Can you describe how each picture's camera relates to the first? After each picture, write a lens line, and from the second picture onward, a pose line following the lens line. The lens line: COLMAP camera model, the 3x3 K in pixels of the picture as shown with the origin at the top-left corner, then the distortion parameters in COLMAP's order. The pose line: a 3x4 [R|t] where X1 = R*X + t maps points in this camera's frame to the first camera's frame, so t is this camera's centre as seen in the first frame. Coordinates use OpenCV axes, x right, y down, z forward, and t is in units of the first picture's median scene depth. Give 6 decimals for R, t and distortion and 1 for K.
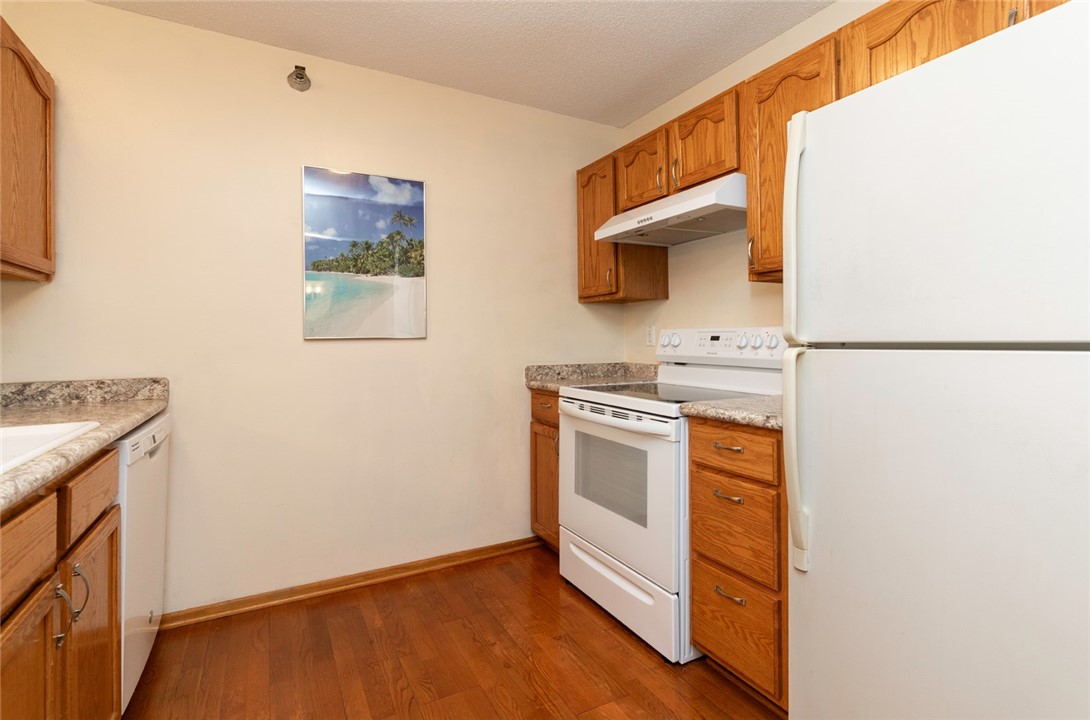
lens RADIAL K [[525.1, 0, 572.9], [0, 525.1, 338.3], [0, 0, 1]] dist [0.008072, 0.001567]
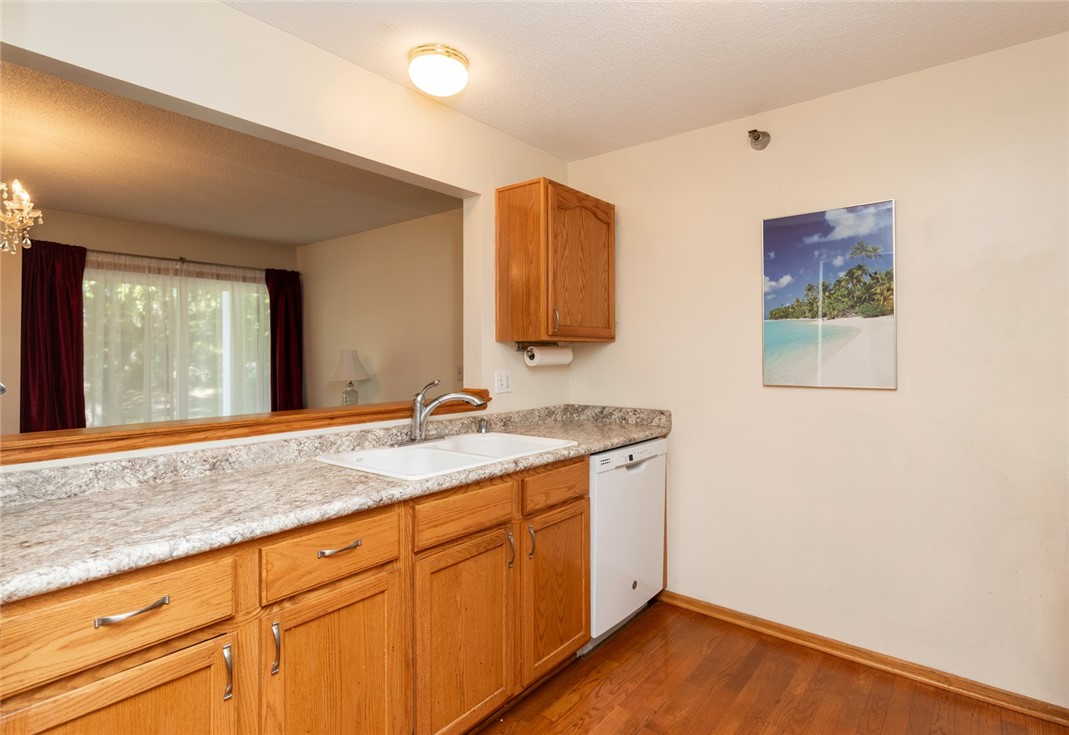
lens RADIAL K [[594.5, 0, 568.9], [0, 594.5, 345.6], [0, 0, 1]] dist [0.019161, -0.001915]
pose [[0.366456, 0.002715, -0.930431, 0.426077], [0.002444, 0.999989, 0.003881, -0.077617], [0.930432, -0.003696, 0.366446, 0.190853]]
